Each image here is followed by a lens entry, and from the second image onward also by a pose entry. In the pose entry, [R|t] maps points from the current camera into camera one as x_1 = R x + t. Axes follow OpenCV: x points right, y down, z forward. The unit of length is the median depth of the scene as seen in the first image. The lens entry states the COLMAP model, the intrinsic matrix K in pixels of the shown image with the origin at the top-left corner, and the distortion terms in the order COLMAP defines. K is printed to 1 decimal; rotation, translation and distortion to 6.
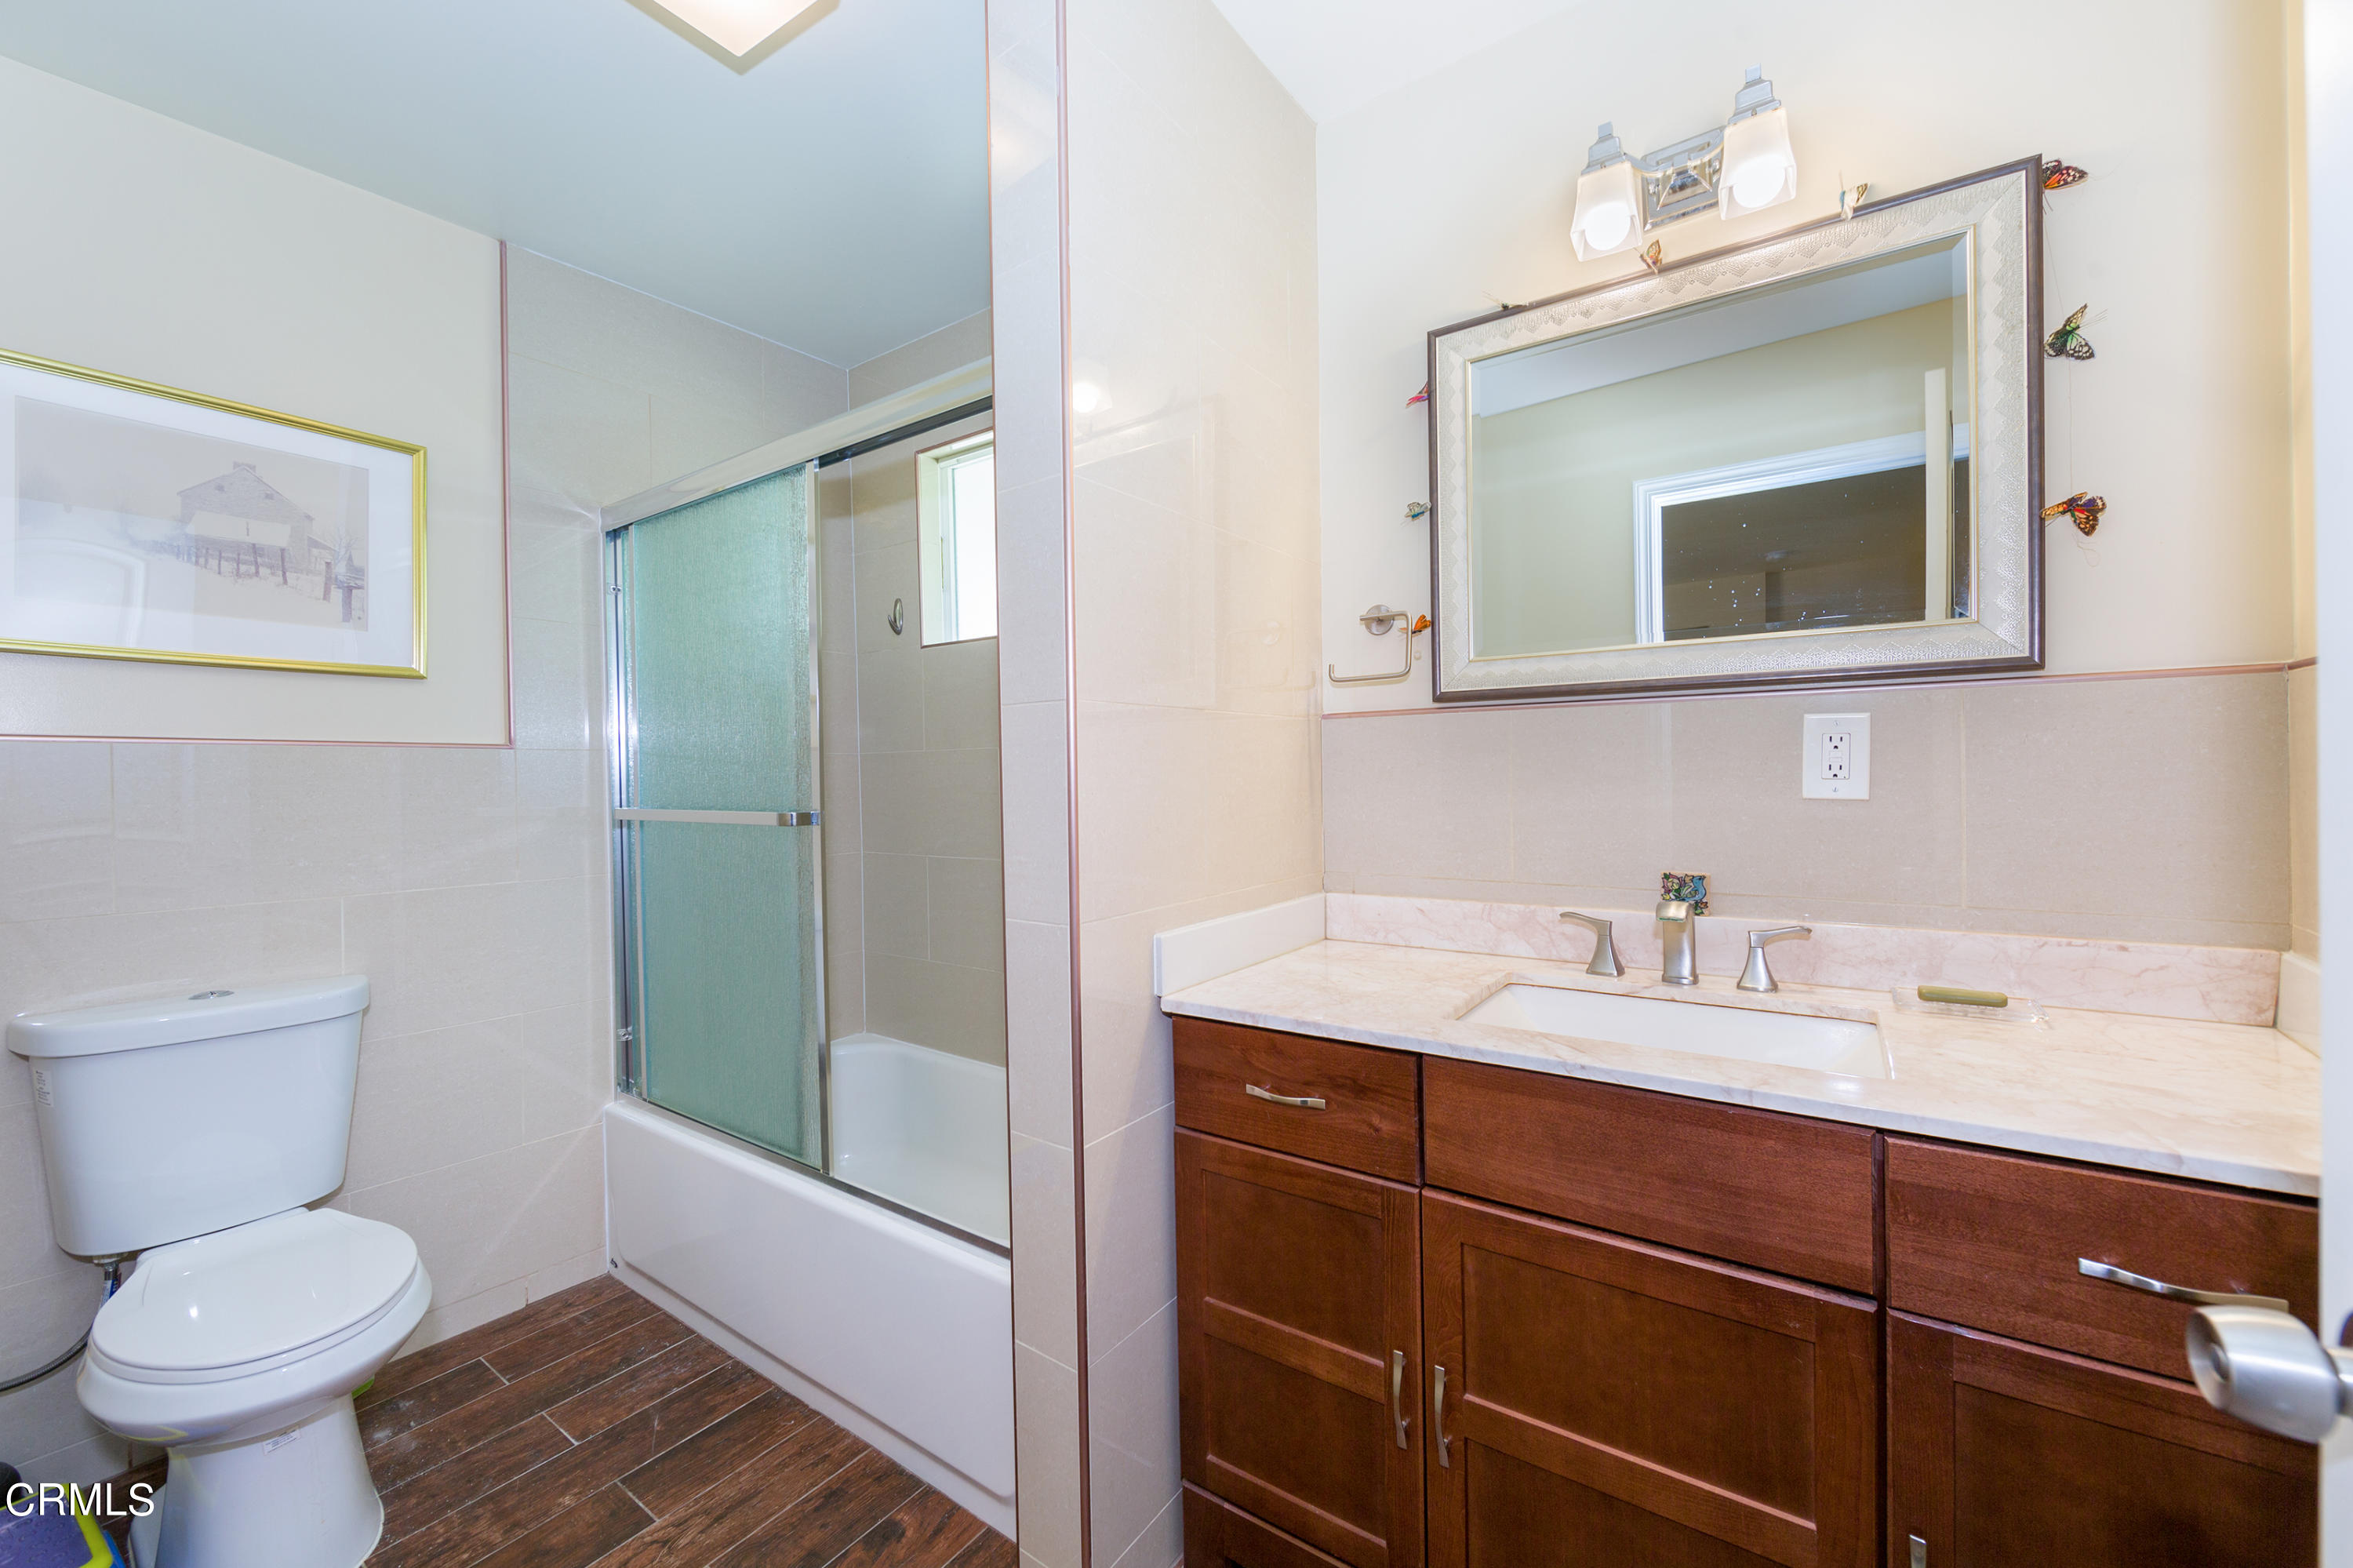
lens RADIAL K [[915.4, 0, 1166.3], [0, 915.4, 767.0], [0, 0, 1]] dist [-0.000154, 0.000033]
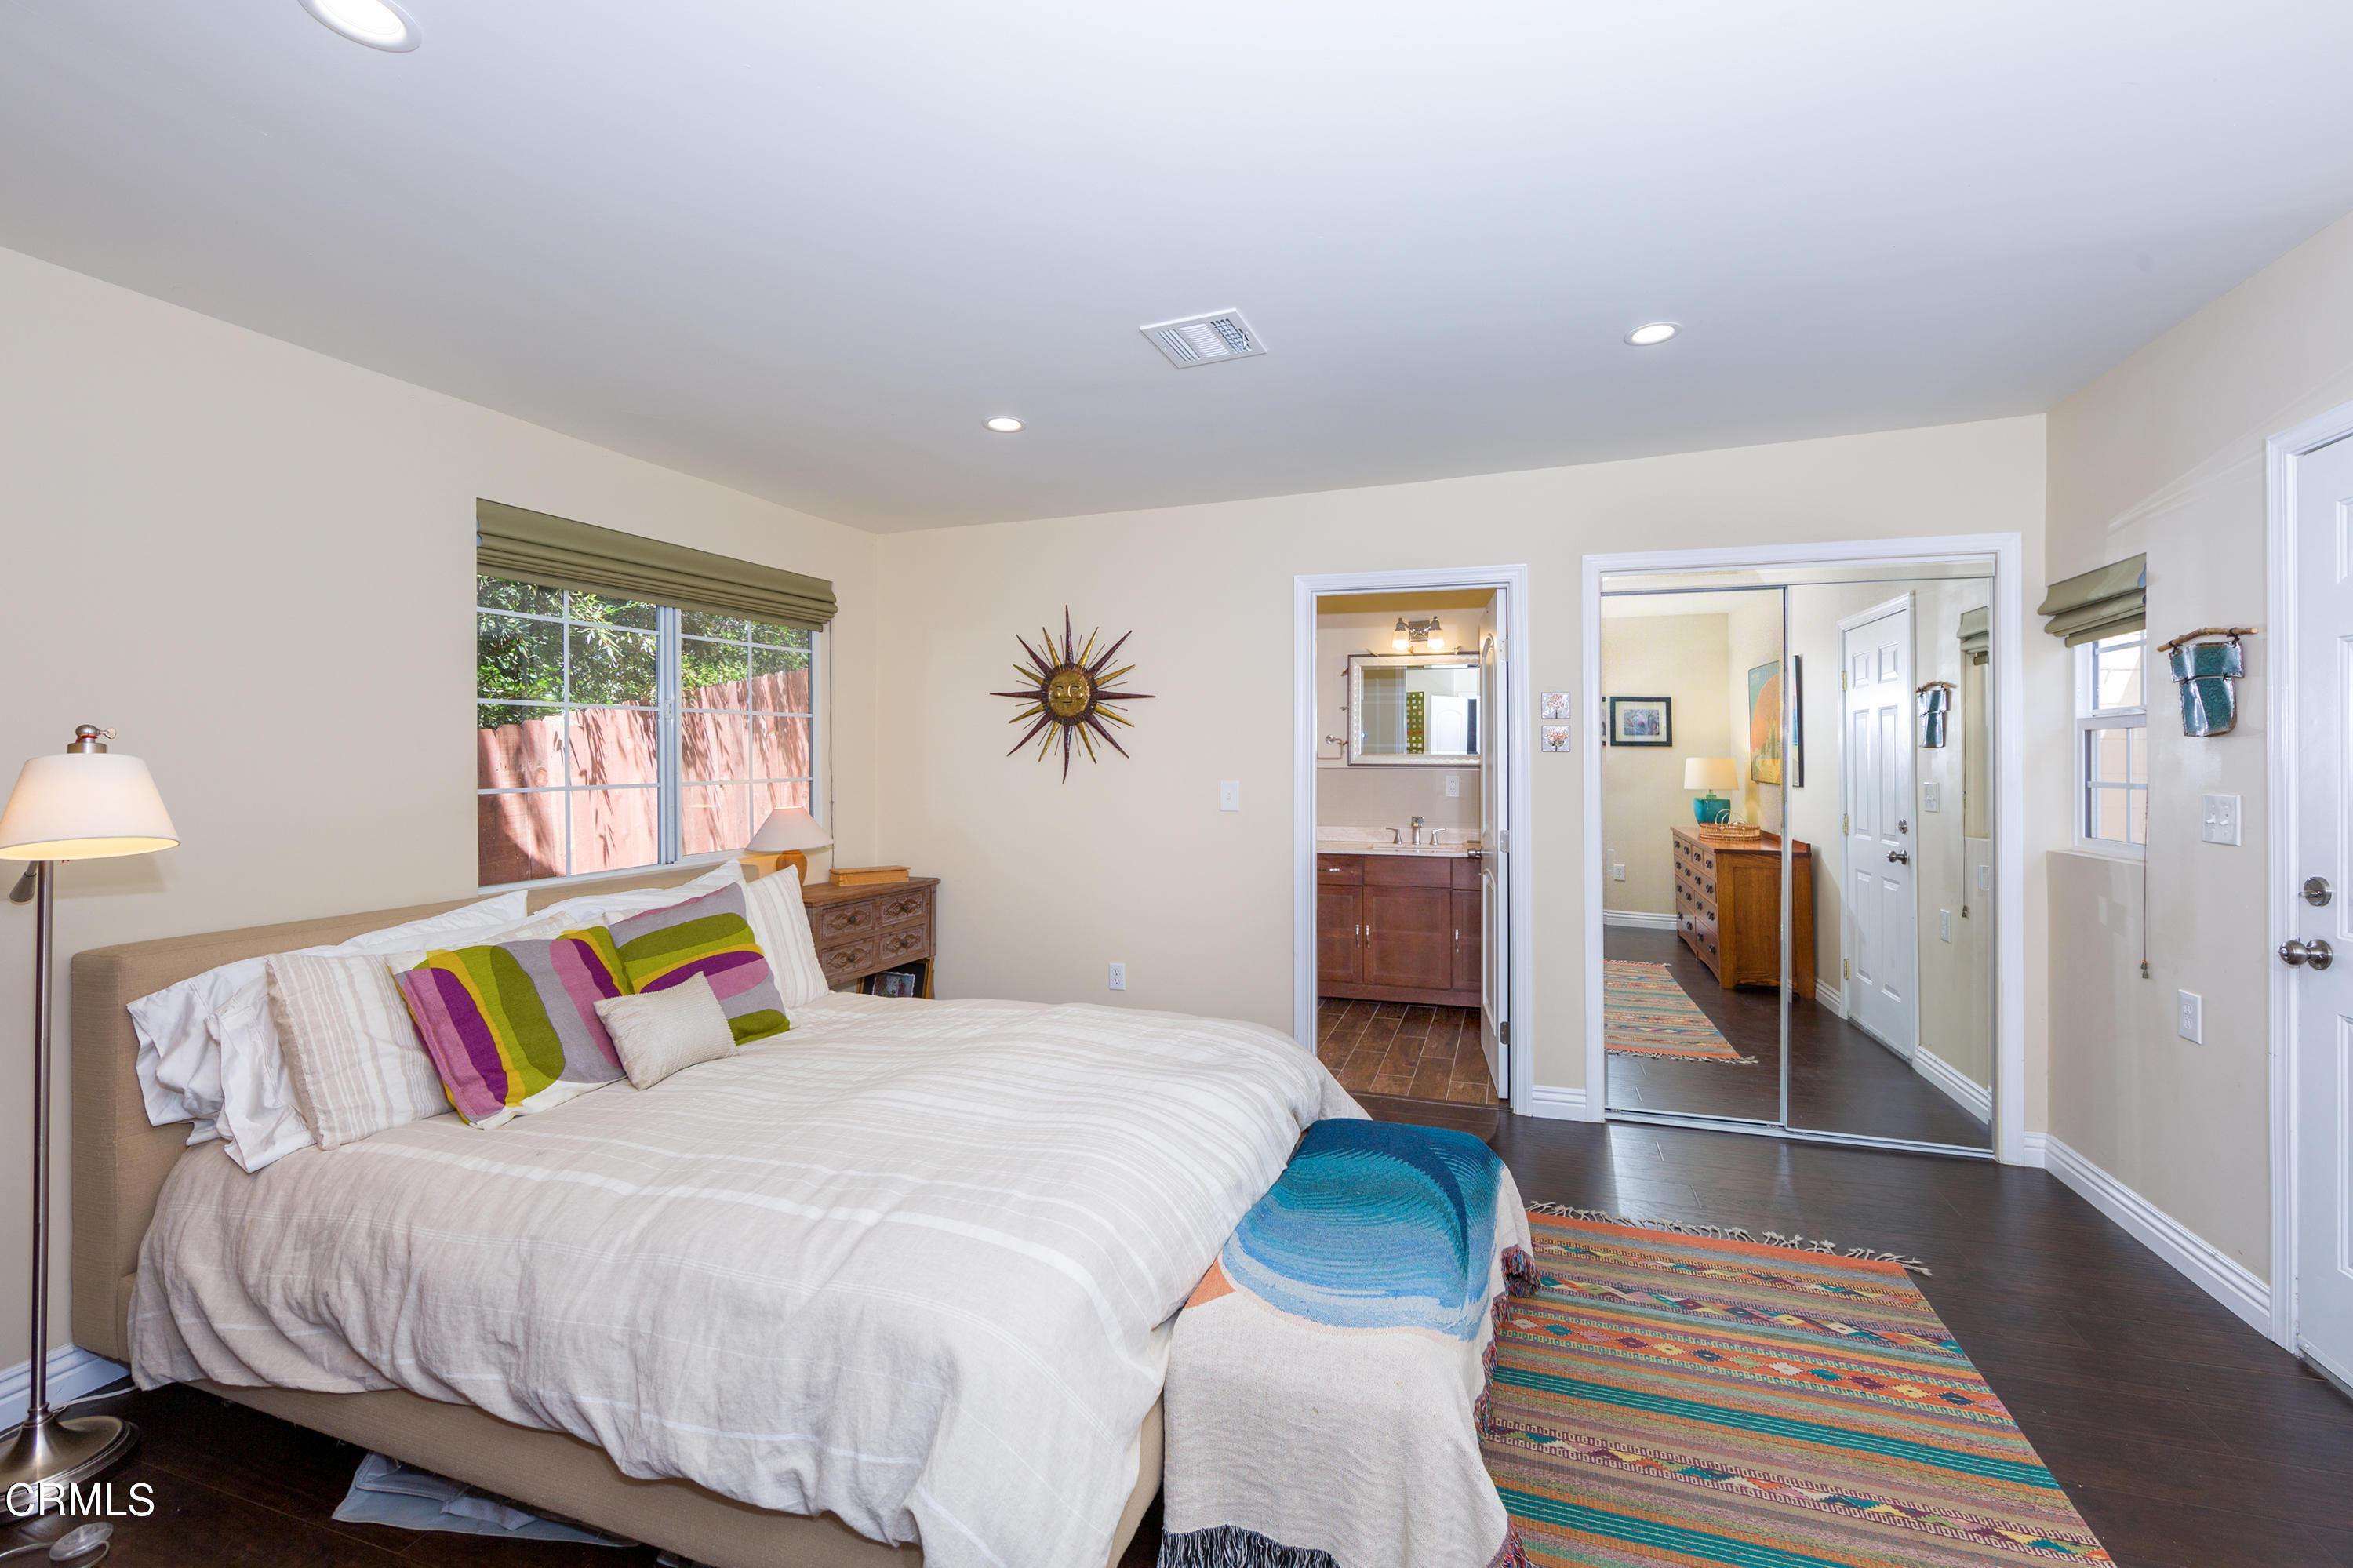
lens RADIAL K [[915.4, 0, 1180.3], [0, 915.4, 784.7], [0, 0, 1]] dist [-0.000154, 0.000033]
pose [[0.953184, 0.011882, 0.302156, -1.484042], [-0.011224, 0.999929, -0.003914, 0.017089], [-0.302181, 0.000340, 0.953250, -2.269503]]
